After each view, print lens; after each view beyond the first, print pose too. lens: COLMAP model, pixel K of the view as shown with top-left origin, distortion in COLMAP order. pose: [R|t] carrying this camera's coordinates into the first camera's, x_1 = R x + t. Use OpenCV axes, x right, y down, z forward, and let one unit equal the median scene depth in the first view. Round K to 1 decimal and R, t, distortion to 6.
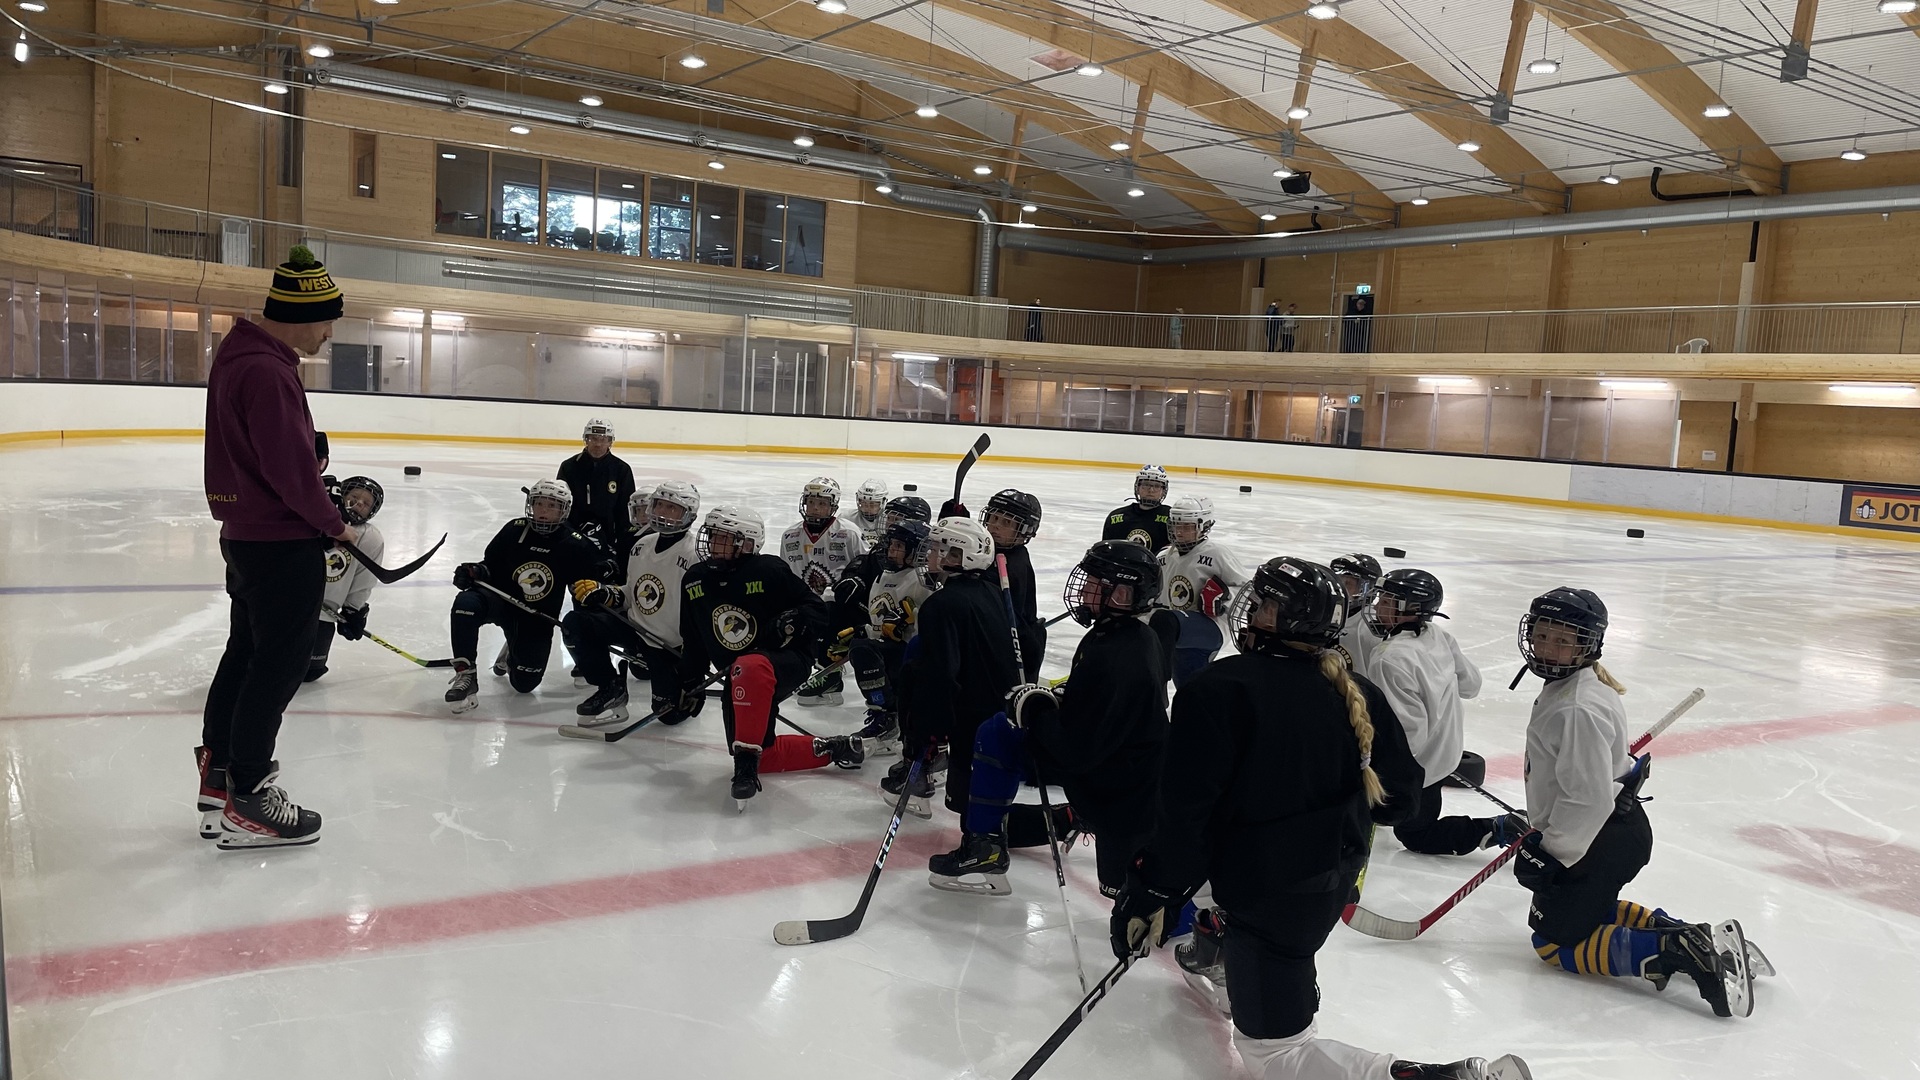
lens RADIAL K [[1445.9, 0, 960.0], [0, 1445.9, 540.0], [0, 0, 1]] dist [0.003579, 0.001815]
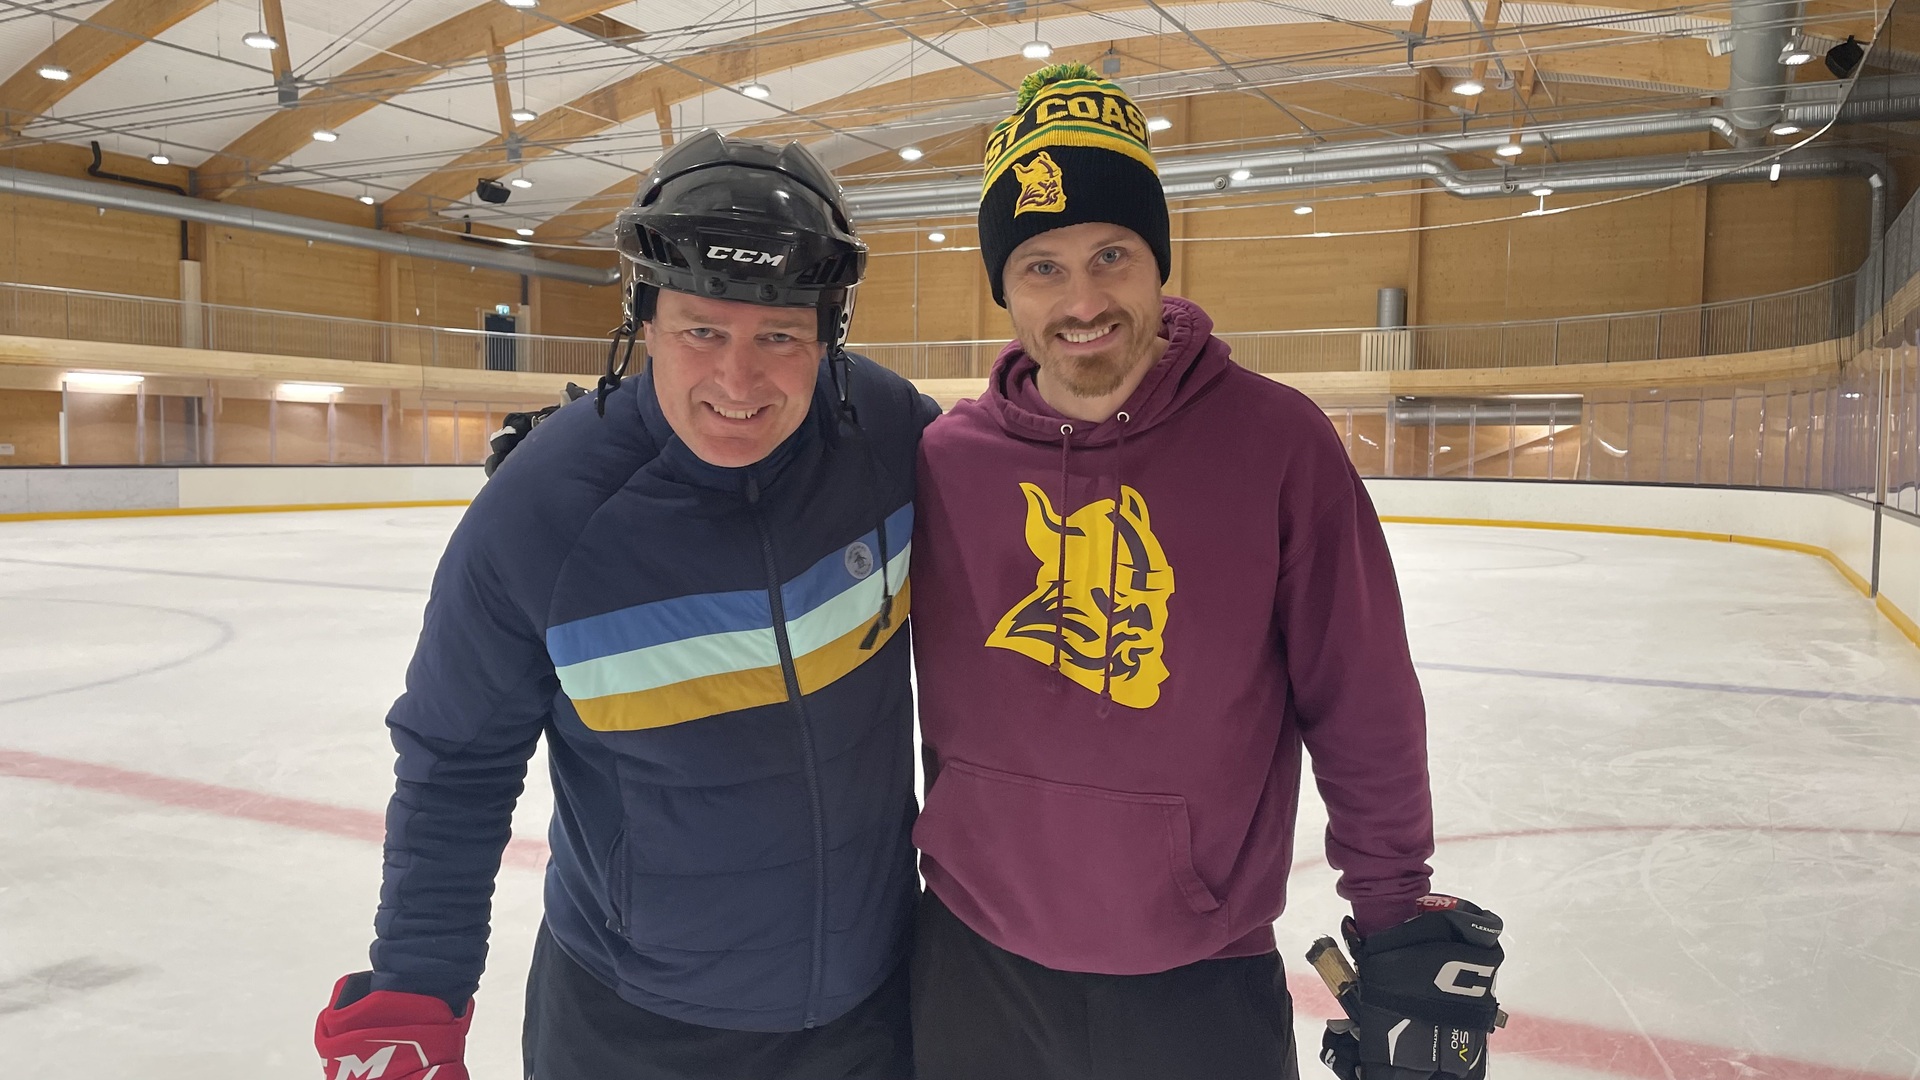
lens RADIAL K [[1445.9, 0, 960.0], [0, 1445.9, 540.0], [0, 0, 1]] dist [0.003579, 0.001815]
pose [[-0.497773, -0.120695, 0.858868, -0.713401], [0.033067, 0.986909, 0.157853, -0.154605], [-0.866677, 0.106975, -0.487266, 1.162194]]
